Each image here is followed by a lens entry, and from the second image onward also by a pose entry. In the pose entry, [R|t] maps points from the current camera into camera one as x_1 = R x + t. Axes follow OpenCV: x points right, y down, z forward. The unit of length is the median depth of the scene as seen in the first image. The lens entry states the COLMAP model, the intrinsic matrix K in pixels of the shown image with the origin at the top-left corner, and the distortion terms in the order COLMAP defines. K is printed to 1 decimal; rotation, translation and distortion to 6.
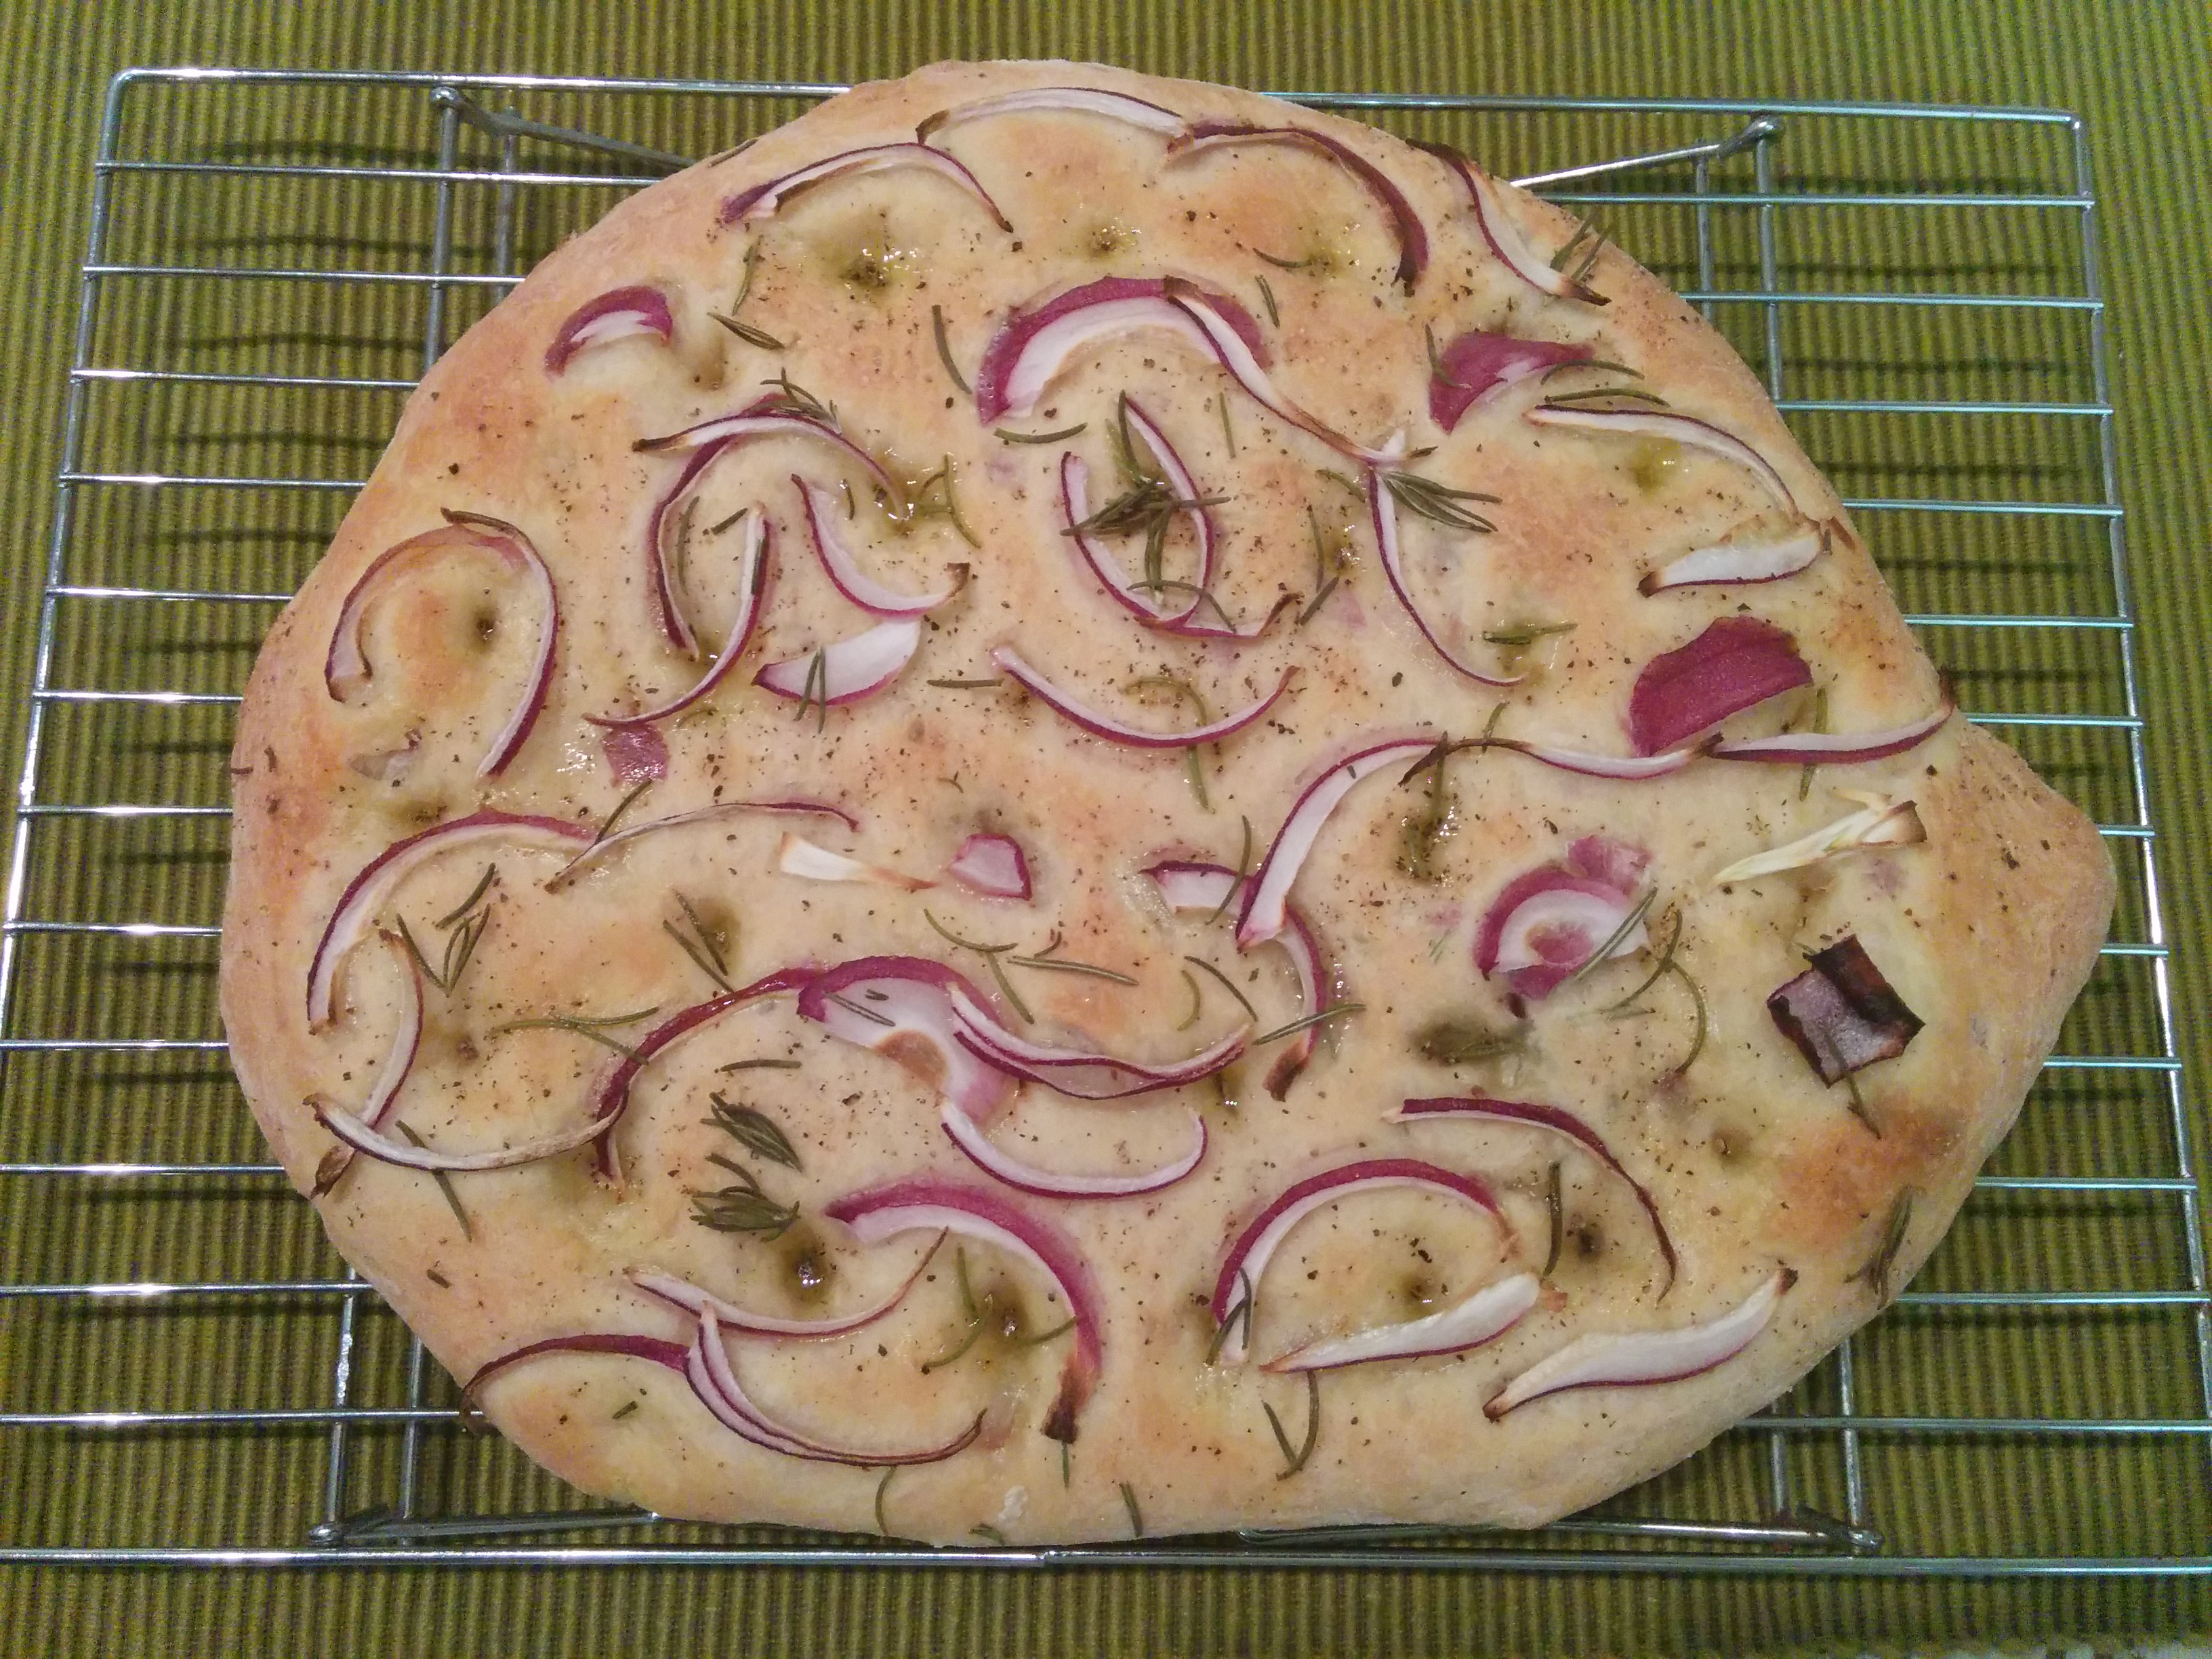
lens RADIAL K [[1950.9, 0, 1106.7], [0, 1950.9, 888.4], [0, 0, 1]] dist [0.070461, -0.113340]
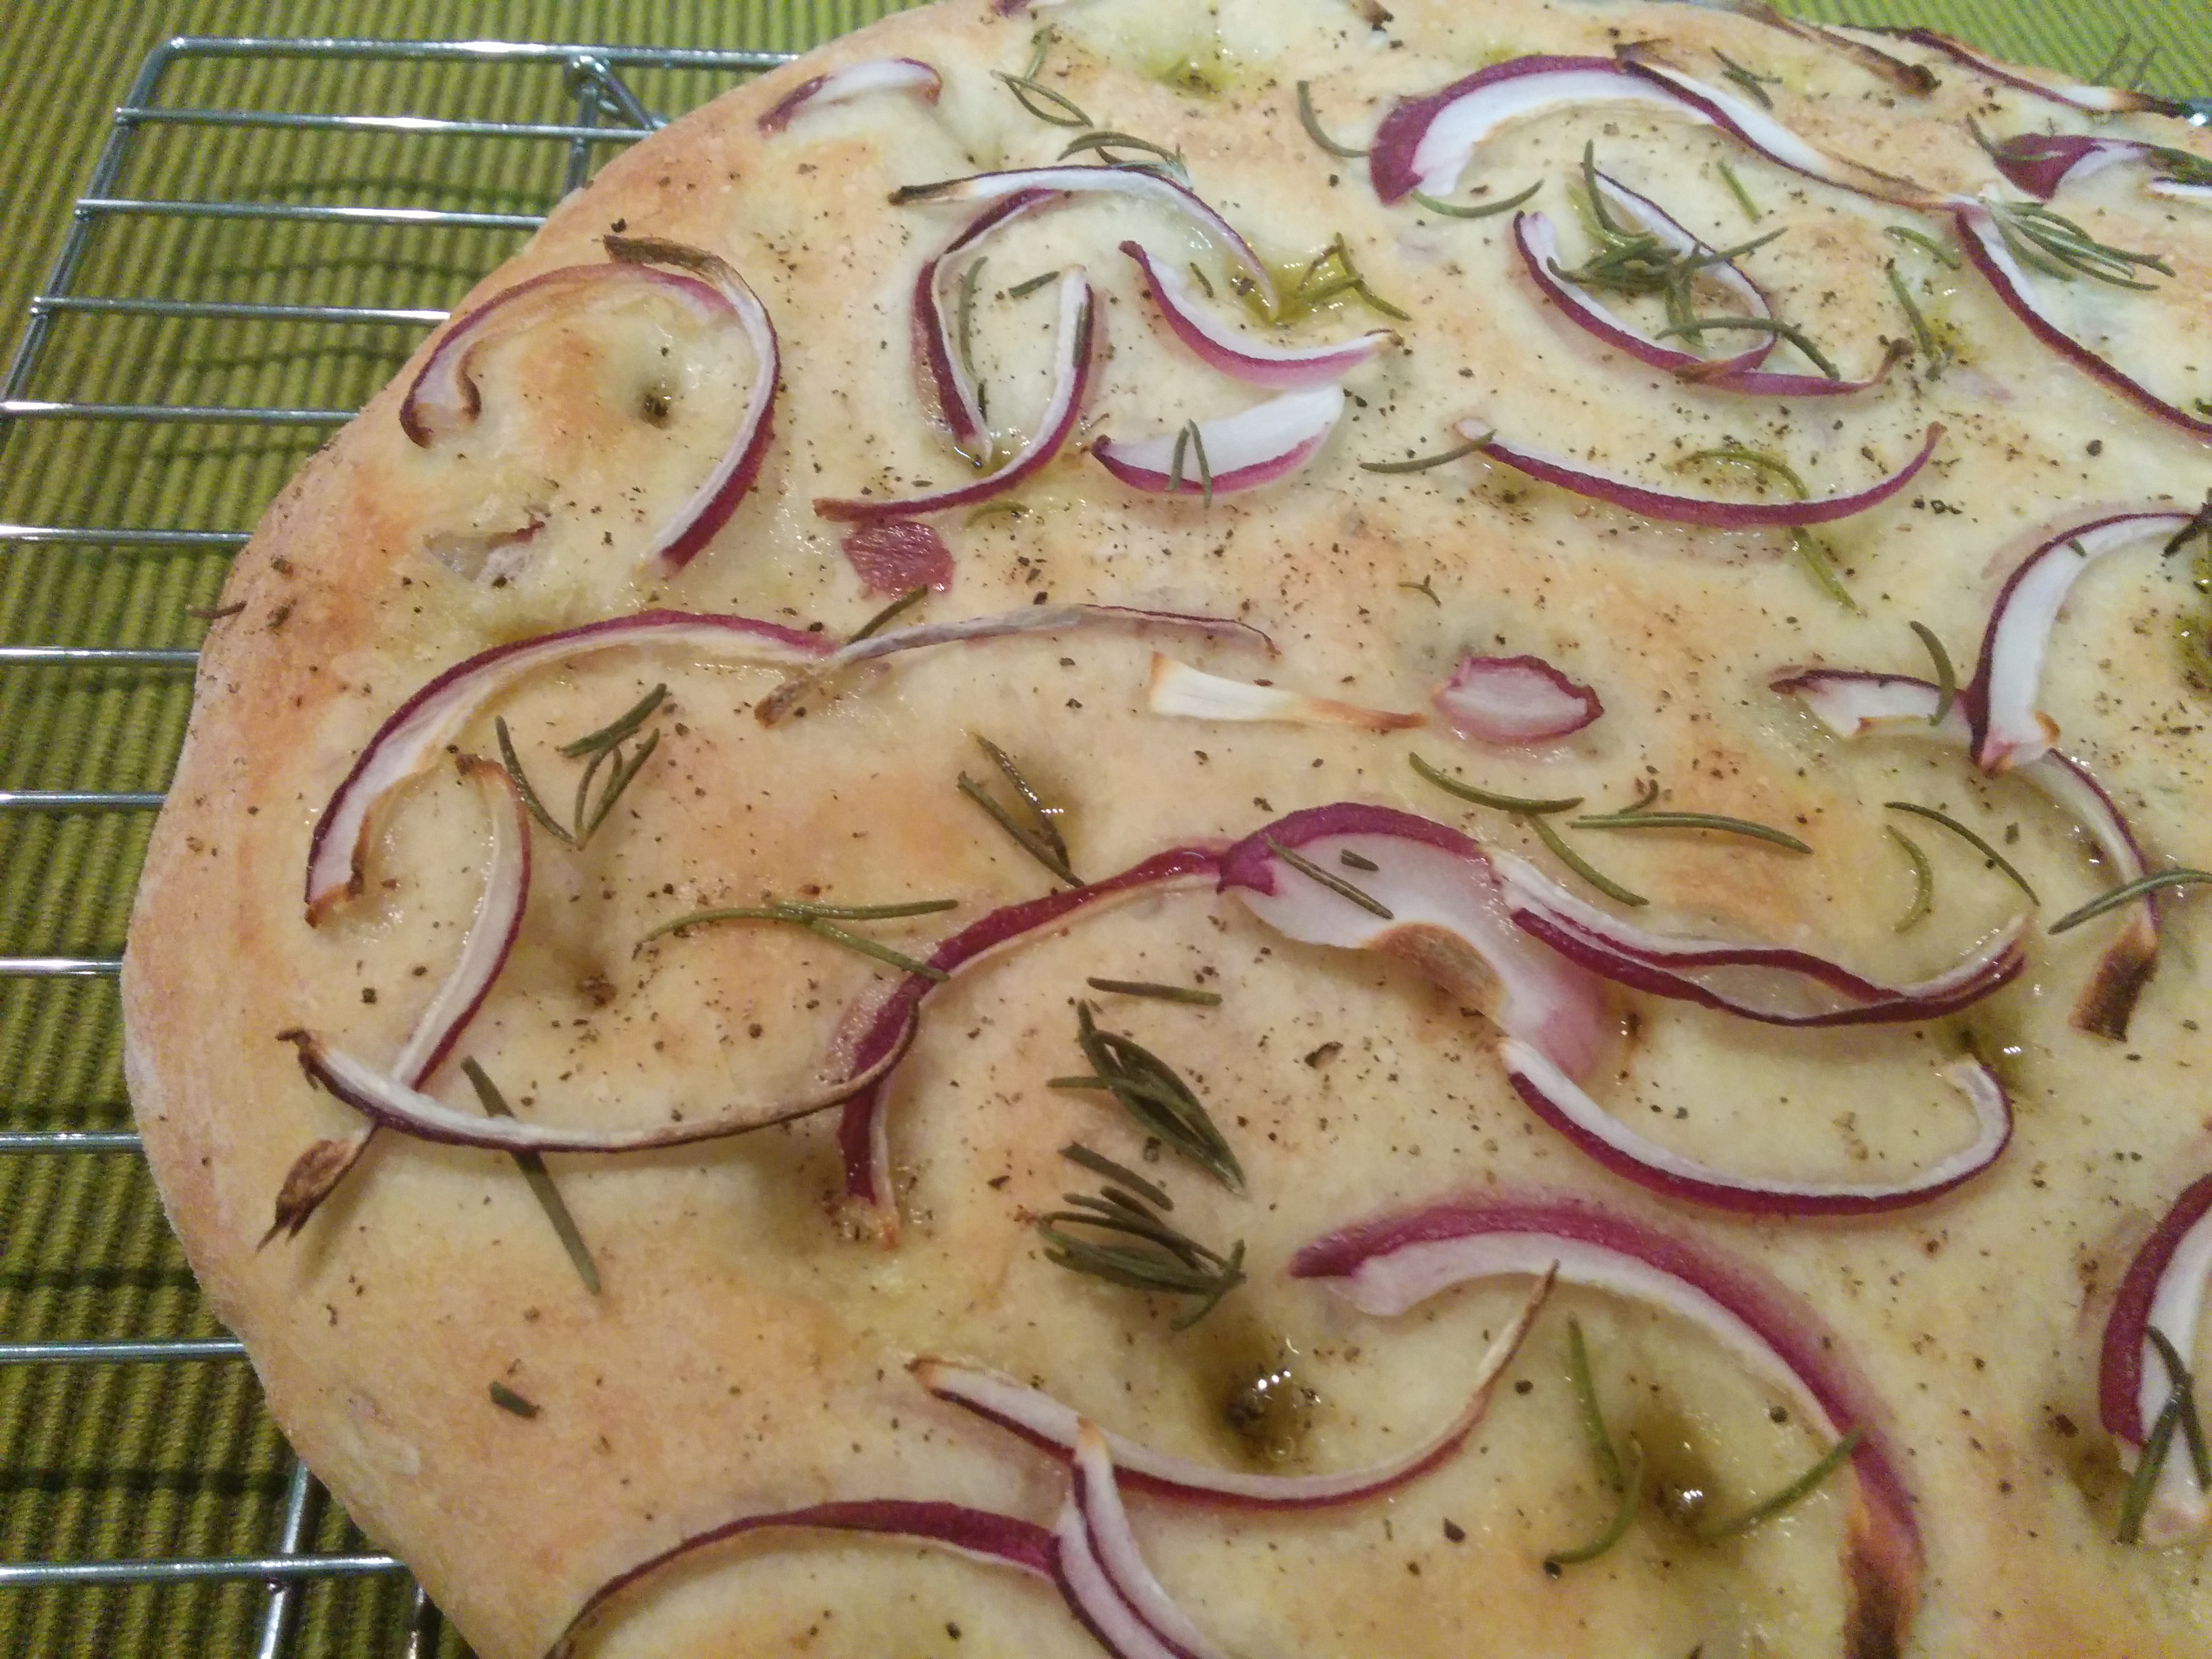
lens RADIAL K [[1950.9, 0, 1106.7], [0, 1950.9, 888.4], [0, 0, 1]] dist [0.070461, -0.113340]
pose [[0.998280, -0.023168, 0.053853, -0.214857], [0.043741, 0.905961, -0.421096, 0.285179], [-0.039033, 0.422727, 0.905416, 0.501571]]
